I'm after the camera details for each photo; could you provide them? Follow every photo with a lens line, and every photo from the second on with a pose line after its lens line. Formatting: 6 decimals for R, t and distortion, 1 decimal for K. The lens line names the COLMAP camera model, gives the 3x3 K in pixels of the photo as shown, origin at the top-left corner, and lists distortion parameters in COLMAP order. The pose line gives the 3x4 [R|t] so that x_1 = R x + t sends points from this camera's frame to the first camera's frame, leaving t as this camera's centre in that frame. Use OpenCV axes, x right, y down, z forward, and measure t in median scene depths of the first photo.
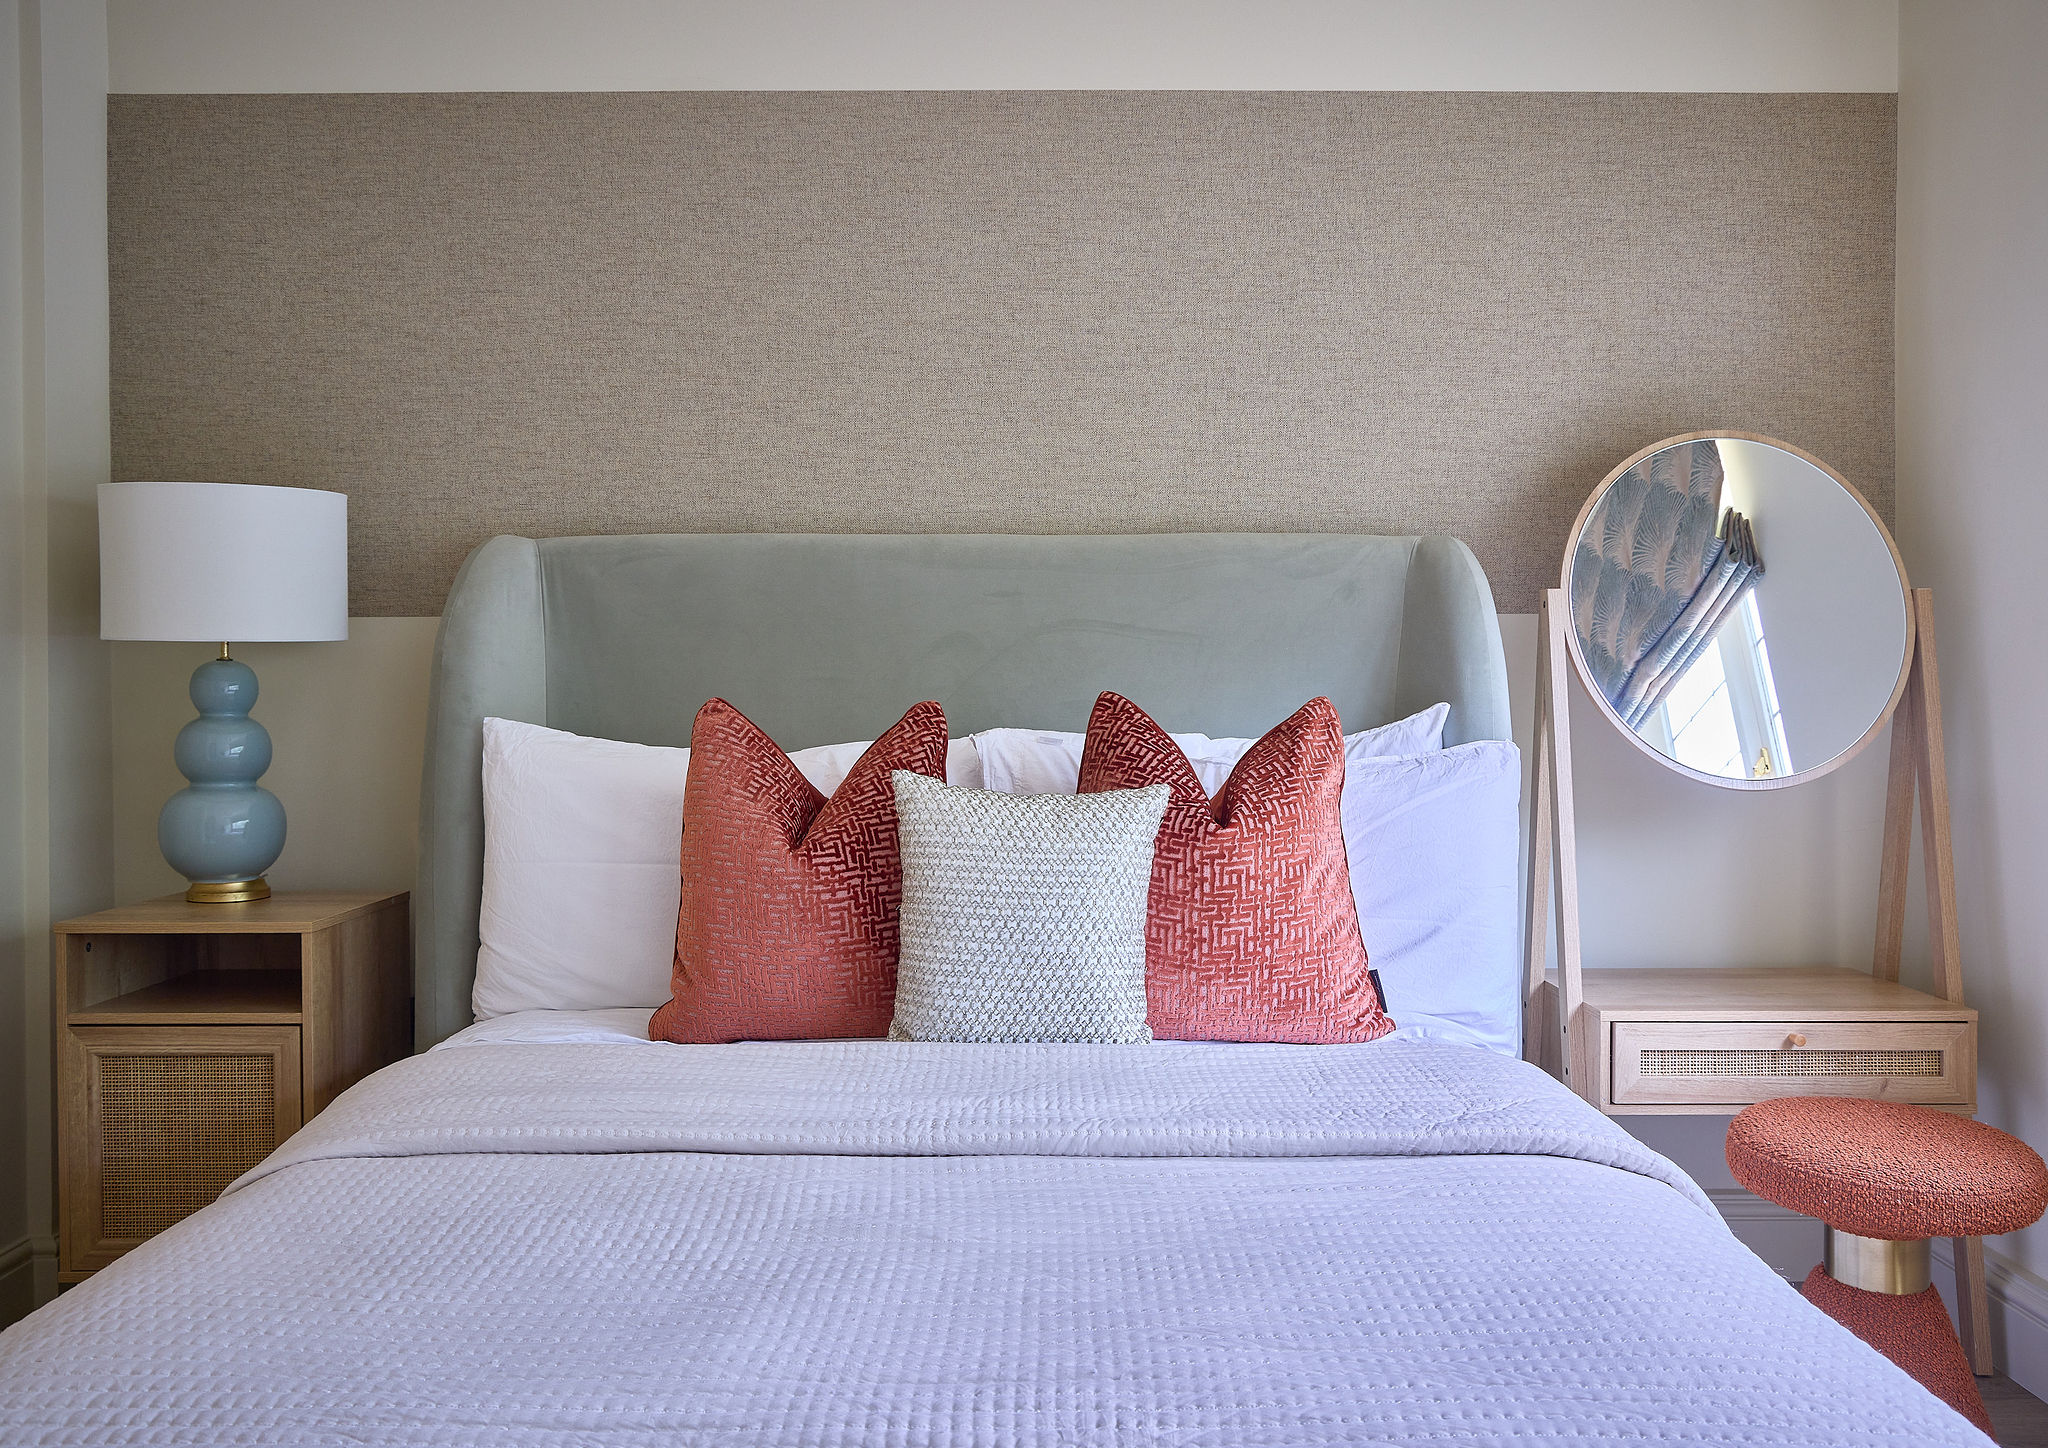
lens RADIAL K [[1636.9, 0, 1024.0], [0, 1636.9, 724.0], [0, 0, 1]] dist [-0.052365, 0.049871]
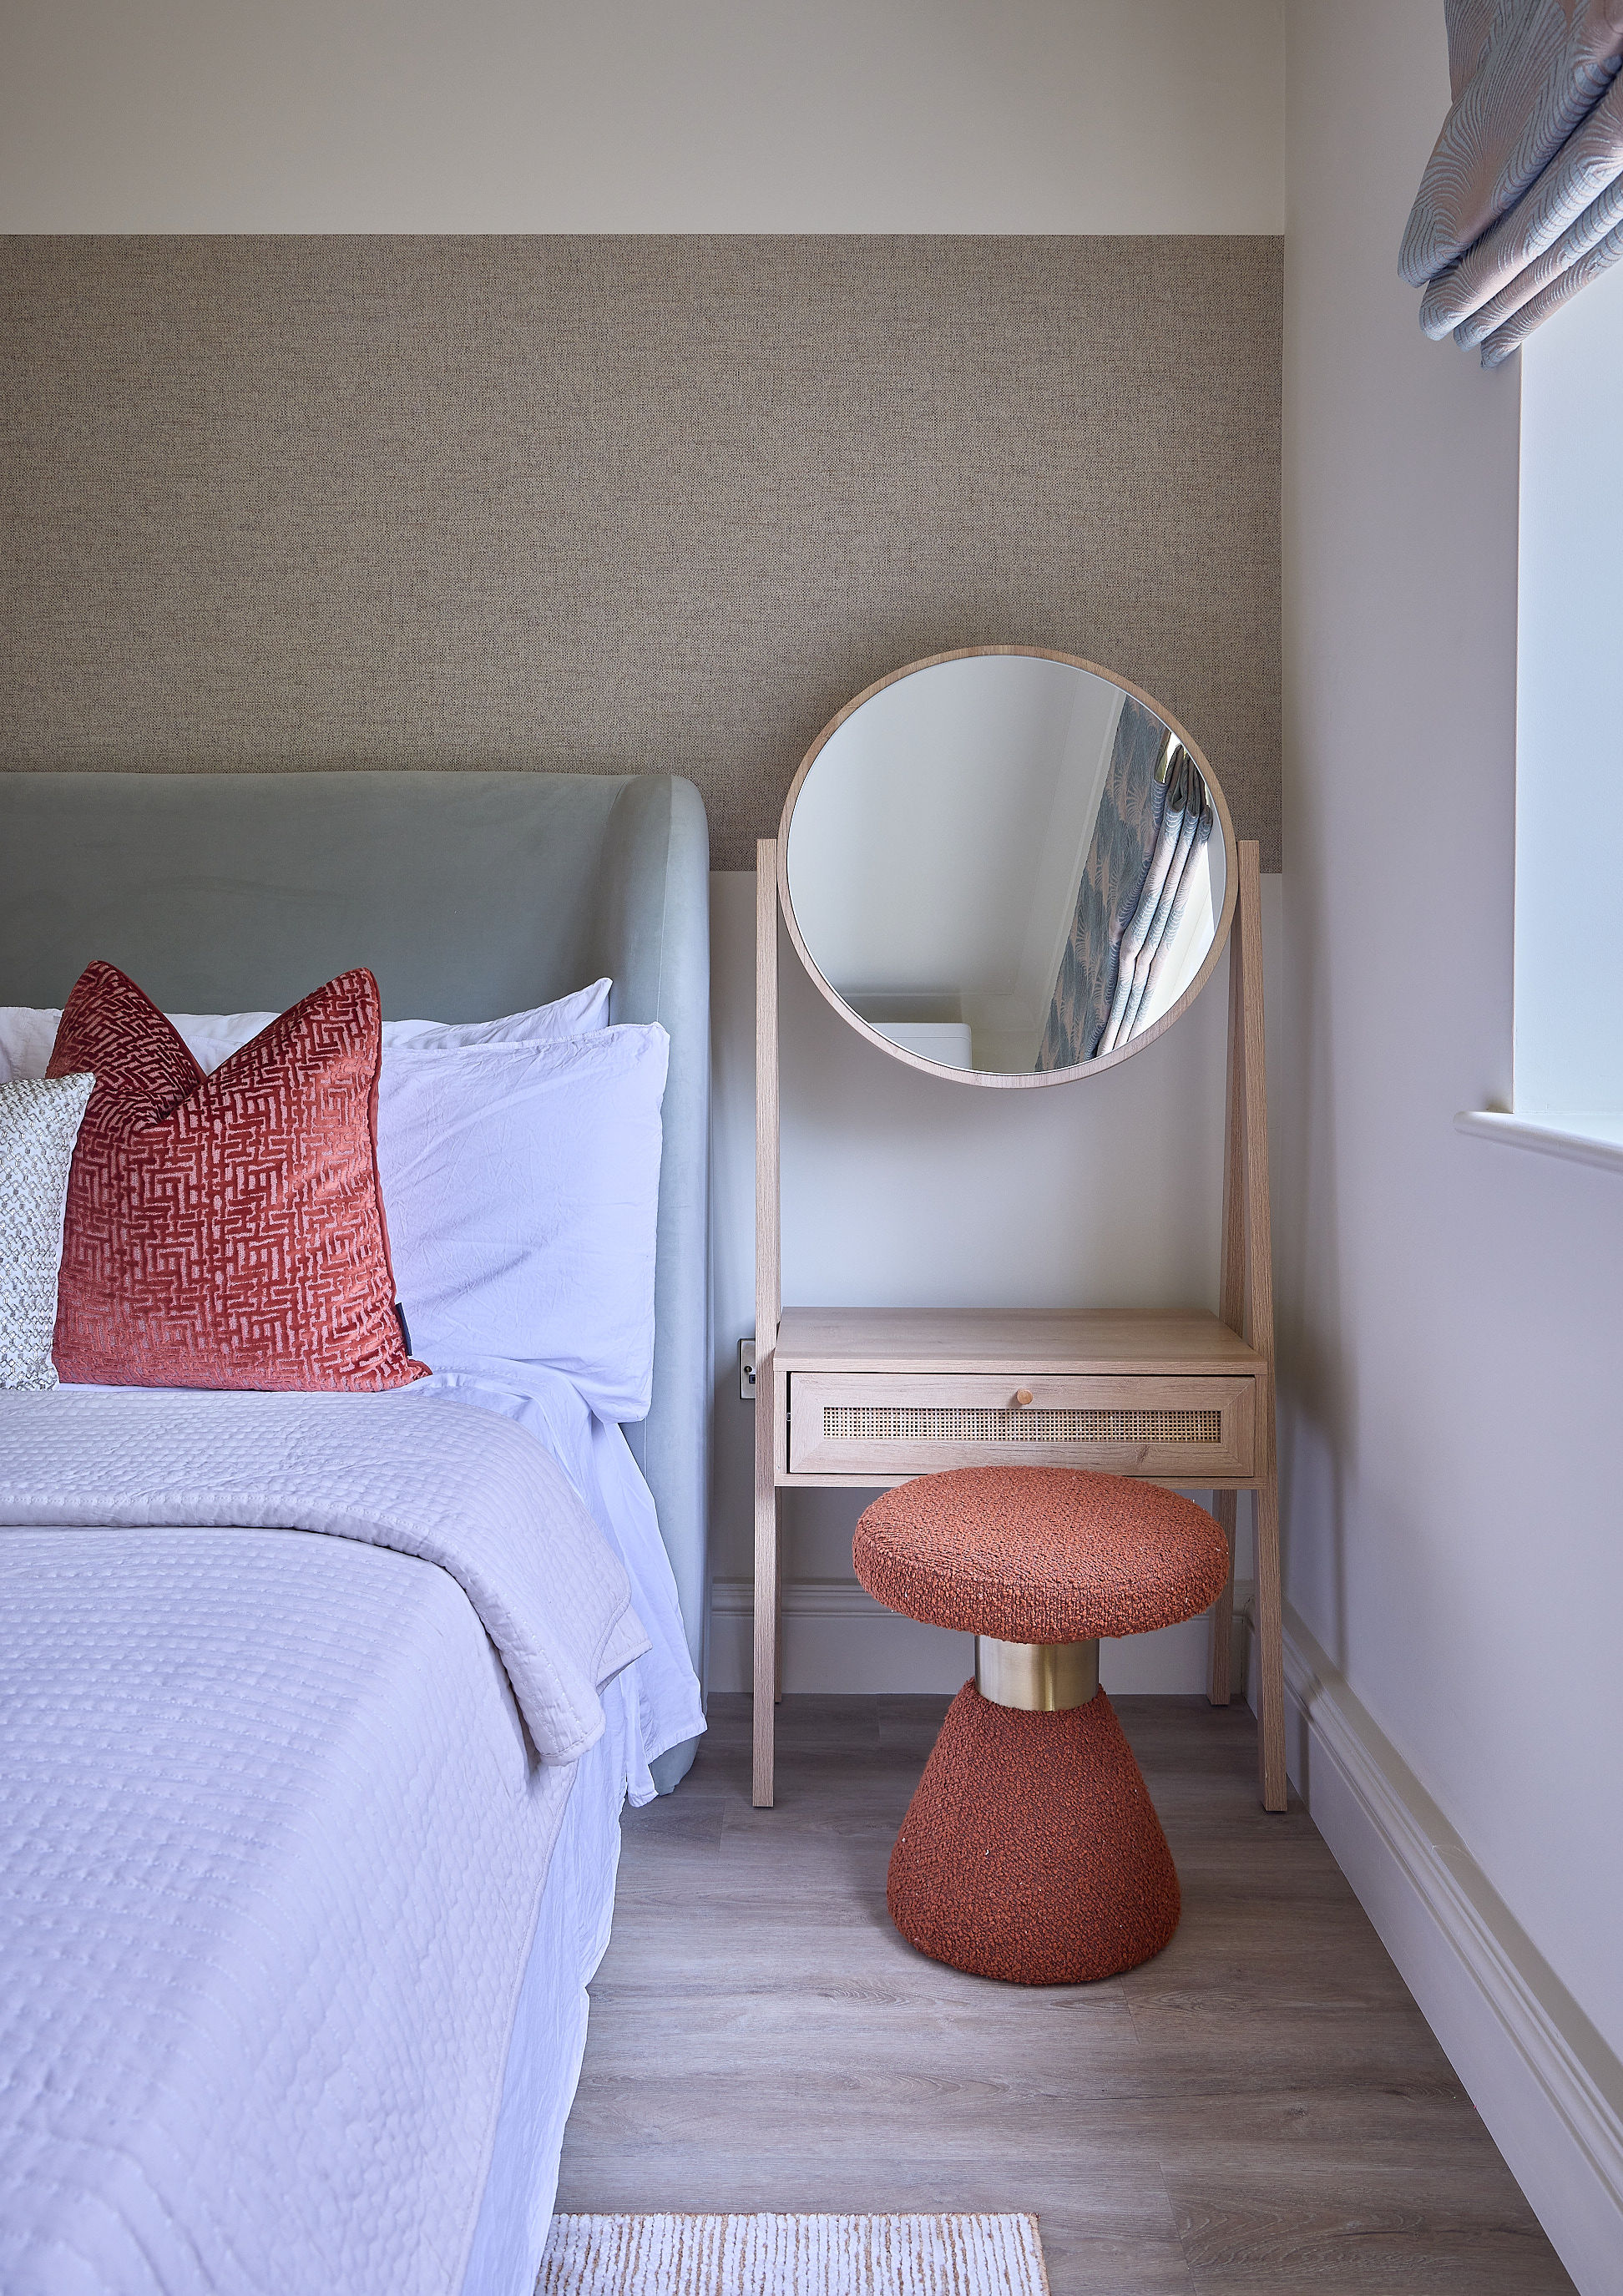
lens RADIAL K [[1982.5, 0, 816.4], [0, 1982.5, 990.4], [0, 0, 1]] dist [-0.053761, 0.064780]
pose [[0.999981, 0.004162, -0.004448, 0.429034], [-0.004217, 0.999913, -0.012465, 0.005903], [0.004396, 0.012483, 0.999912, 0.012070]]
